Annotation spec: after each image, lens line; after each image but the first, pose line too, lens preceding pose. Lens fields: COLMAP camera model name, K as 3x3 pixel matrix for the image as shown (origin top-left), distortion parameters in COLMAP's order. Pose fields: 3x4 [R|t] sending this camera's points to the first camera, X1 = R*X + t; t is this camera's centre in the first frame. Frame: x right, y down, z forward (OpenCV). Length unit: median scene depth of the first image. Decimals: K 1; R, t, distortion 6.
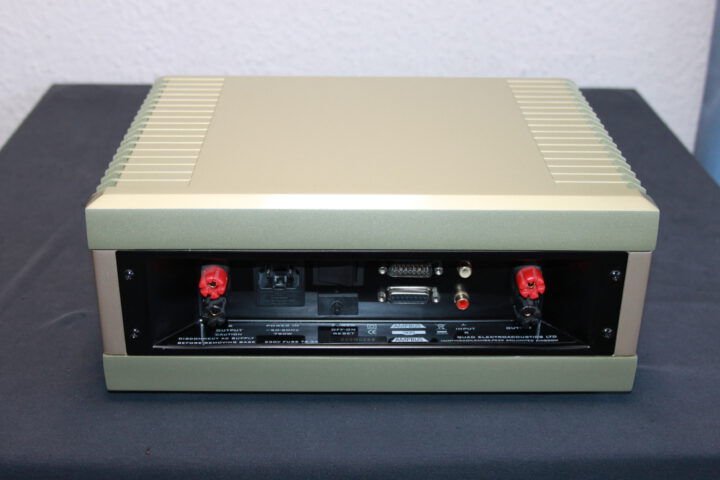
lens RADIAL K [[1008.0, 0, 360.0], [0, 1008.0, 240.0], [0, 0, 1]] dist [-0.010396, 0.066898]
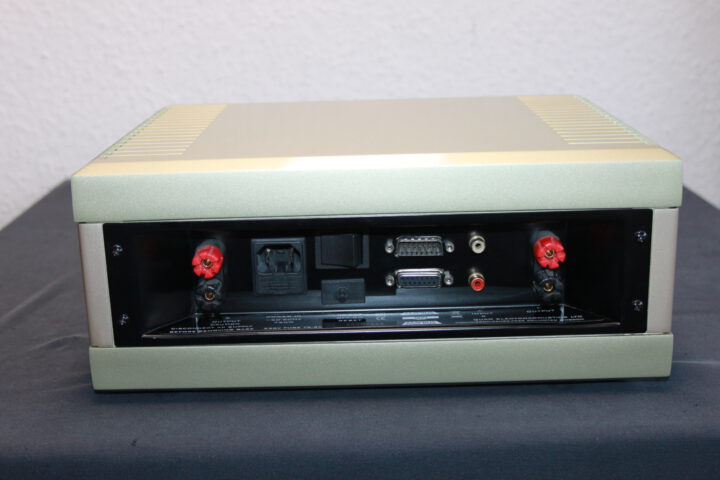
lens RADIAL K [[1008.0, 0, 360.0], [0, 1008.0, 240.0], [0, 0, 1]] dist [-0.010396, 0.066898]
pose [[0.999134, -0.032379, -0.026119, 0.019805], [0.026908, 0.981829, -0.187849, 0.196515], [0.031727, 0.186983, 0.981851, 0.082840]]
